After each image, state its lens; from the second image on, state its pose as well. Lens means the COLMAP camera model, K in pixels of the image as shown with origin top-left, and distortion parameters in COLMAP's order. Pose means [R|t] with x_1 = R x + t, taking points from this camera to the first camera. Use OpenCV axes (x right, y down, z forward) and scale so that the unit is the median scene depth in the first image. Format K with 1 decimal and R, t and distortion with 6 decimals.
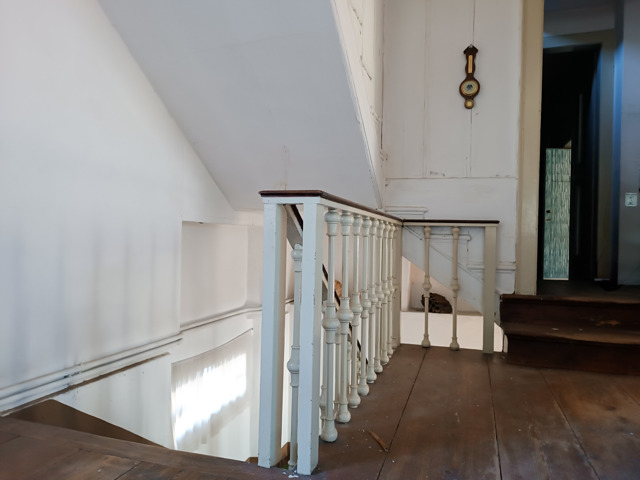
lens RADIAL K [[463.3, 0, 318.2], [0, 463.3, 243.5], [0, 0, 1]] dist [0.014263, -0.003664]
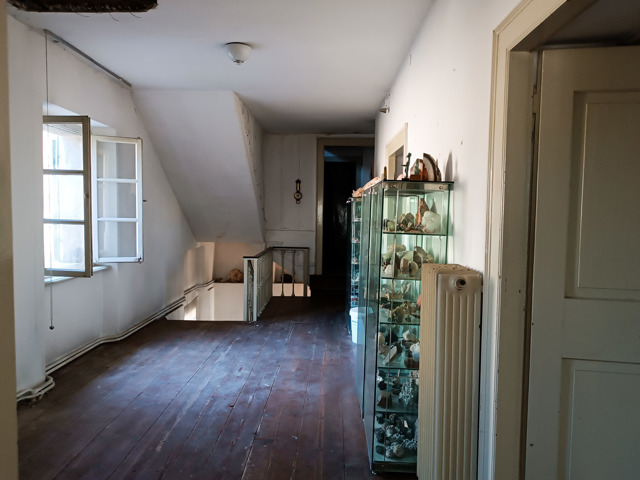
lens RADIAL K [[463.3, 0, 318.2], [0, 463.3, 243.5], [0, 0, 1]] dist [0.014263, -0.003664]
pose [[0.952757, -0.022062, 0.302931, -0.349701], [0.004258, 0.998231, 0.059309, -0.220926], [-0.303703, -0.055217, 0.951165, -1.483111]]
